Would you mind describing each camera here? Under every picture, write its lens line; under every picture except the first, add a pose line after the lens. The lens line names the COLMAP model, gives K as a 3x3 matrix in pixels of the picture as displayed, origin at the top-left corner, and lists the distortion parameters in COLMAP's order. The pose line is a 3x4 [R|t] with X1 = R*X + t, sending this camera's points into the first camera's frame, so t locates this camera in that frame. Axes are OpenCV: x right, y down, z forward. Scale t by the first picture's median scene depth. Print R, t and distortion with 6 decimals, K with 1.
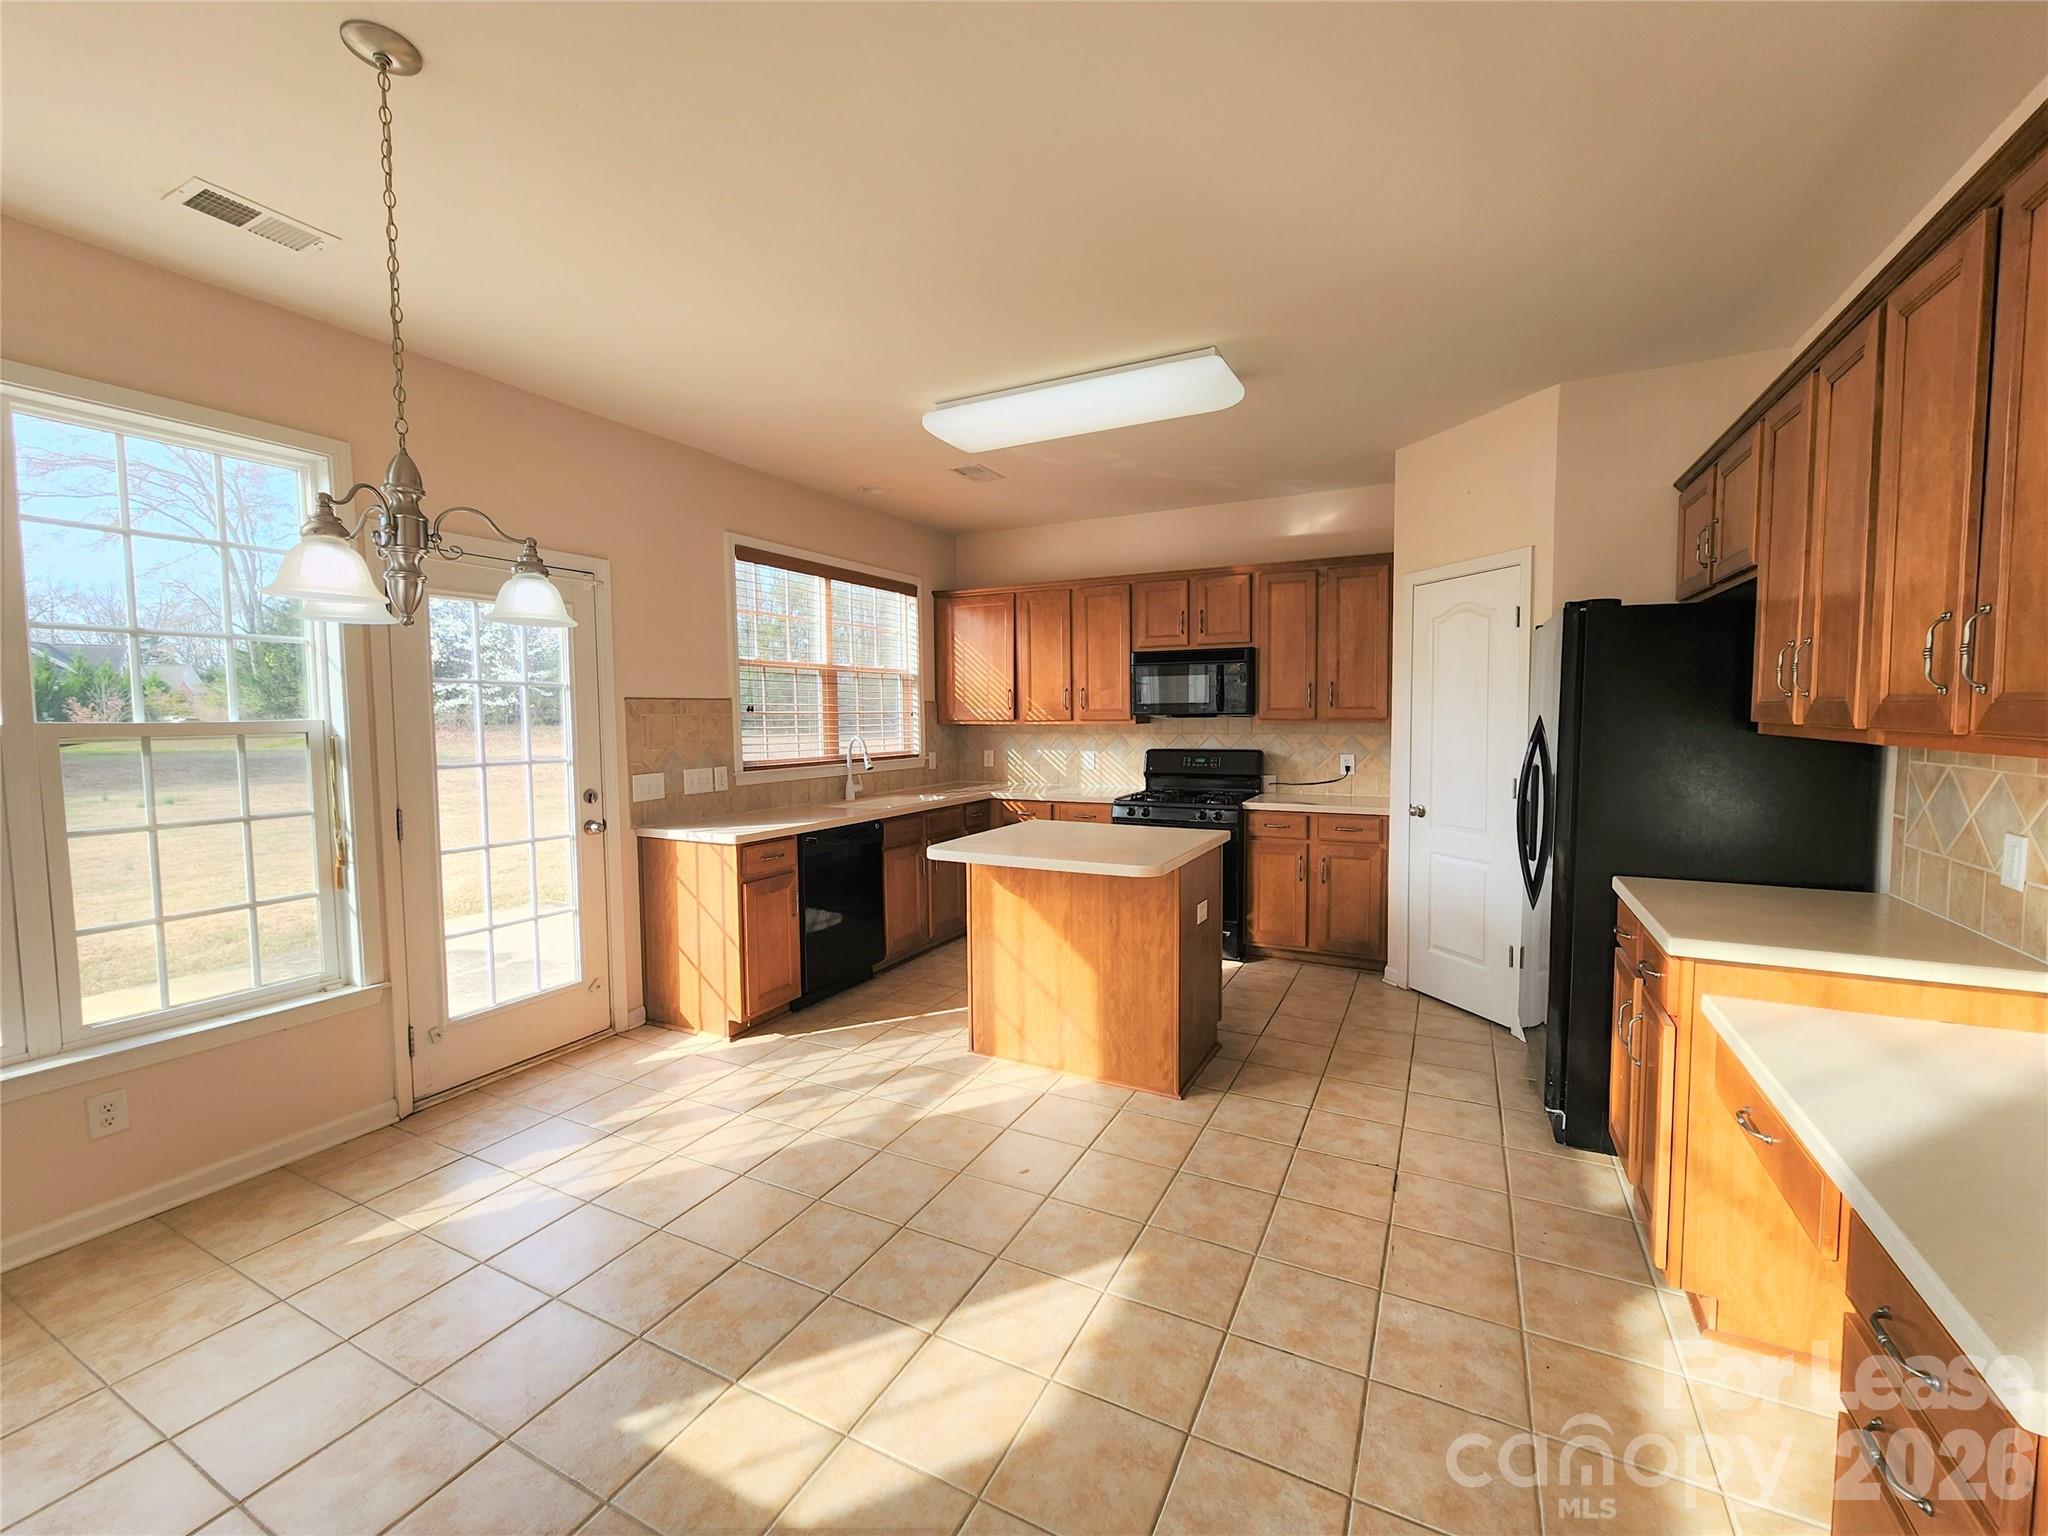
lens RADIAL K [[815.3, 0, 1030.6], [0, 815.3, 758.1], [0, 0, 1]] dist [-0.001237, -0.000024]
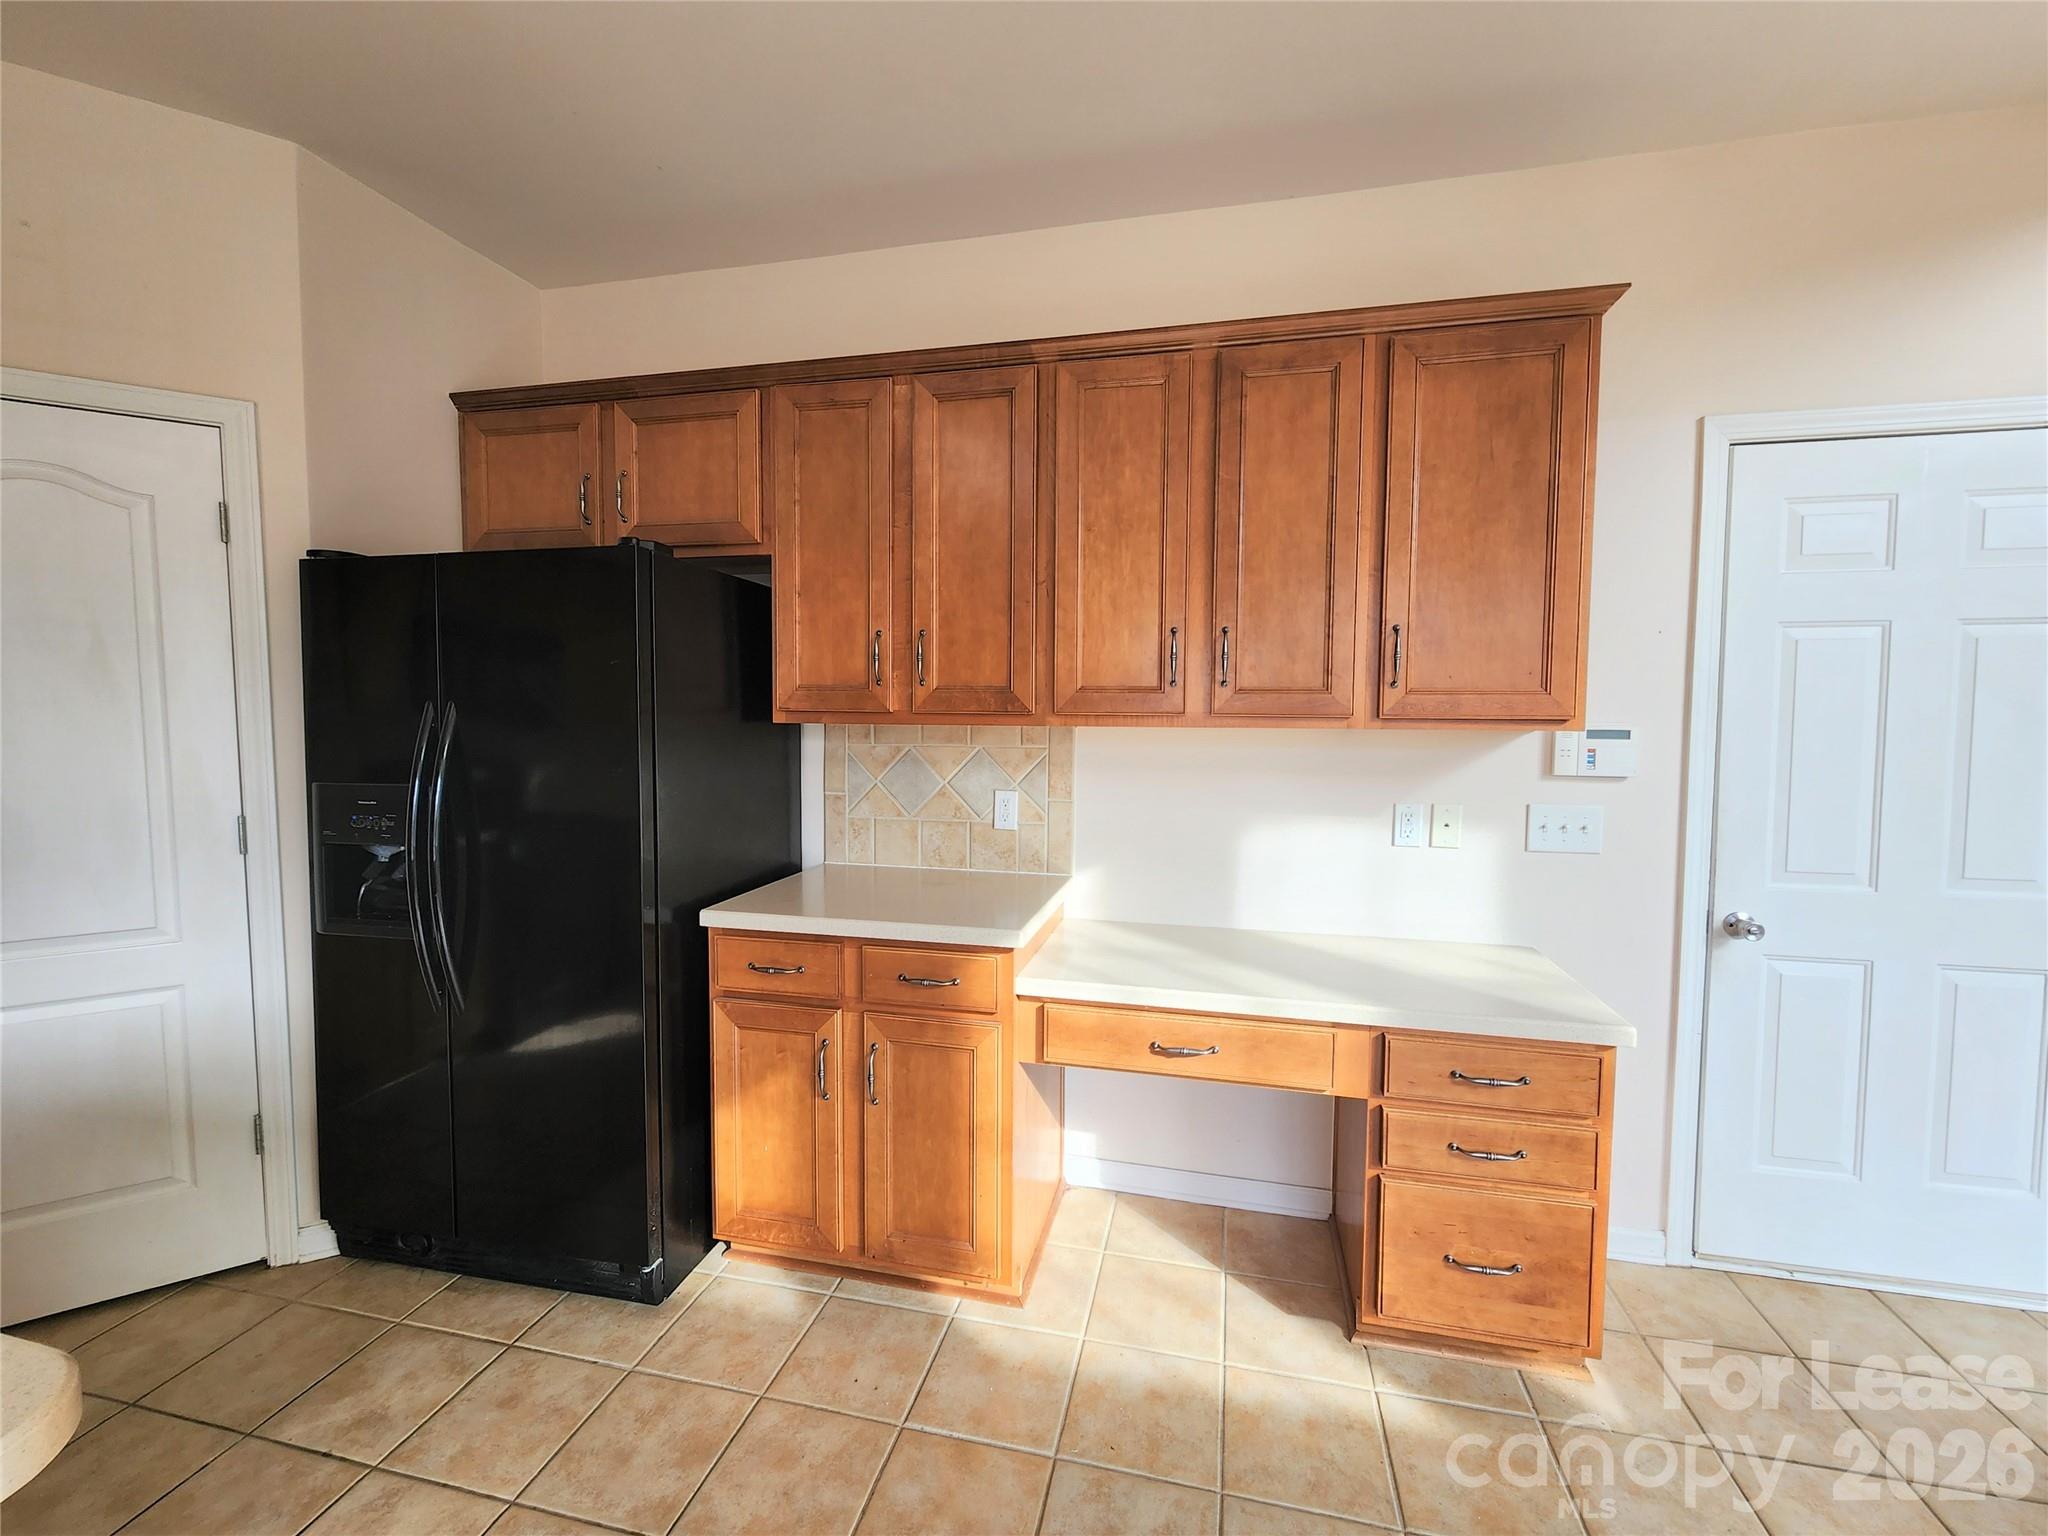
lens RADIAL K [[832.4, 0, 1033.1], [0, 832.4, 758.4], [0, 0, 1]] dist [-0.013001, -0.000006]
pose [[-0.252192, -0.041953, 0.966767, -0.123726], [0.054224, 0.996877, 0.057405, -0.027176], [-0.966157, 0.066899, -0.249130, 0.977974]]
